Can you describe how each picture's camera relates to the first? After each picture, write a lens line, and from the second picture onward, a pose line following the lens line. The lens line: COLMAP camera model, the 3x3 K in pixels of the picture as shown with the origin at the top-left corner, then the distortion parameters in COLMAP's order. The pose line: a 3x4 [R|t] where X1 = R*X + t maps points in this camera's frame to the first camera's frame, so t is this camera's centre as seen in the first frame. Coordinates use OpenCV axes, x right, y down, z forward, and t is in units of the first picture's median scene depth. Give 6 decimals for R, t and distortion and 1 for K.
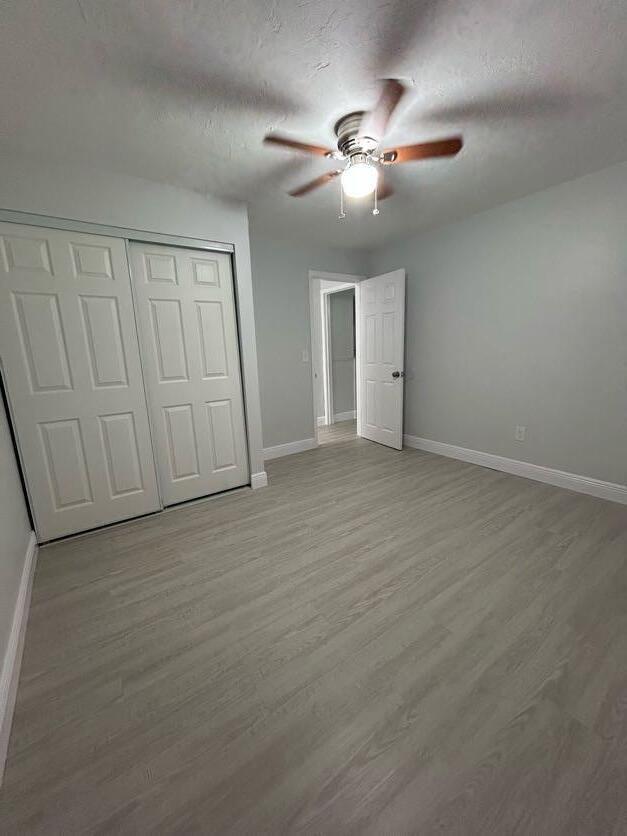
lens RADIAL K [[339.0, 0, 315.5], [0, 339.0, 414.3], [0, 0, 1]] dist [0.000443, 0.000009]
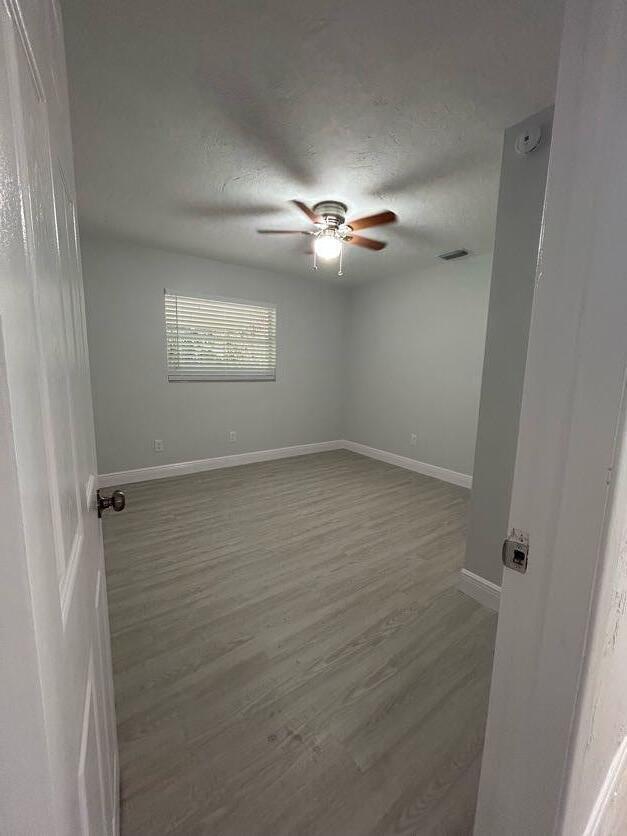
lens RADIAL K [[339.0, 0, 315.5], [0, 339.0, 414.3], [0, 0, 1]] dist [0.000443, 0.000009]
pose [[-0.999774, 0.014424, -0.015592, 0.163423], [0.008281, 0.940673, 0.339212, -0.405076], [0.019560, 0.339007, -0.940581, 1.912677]]
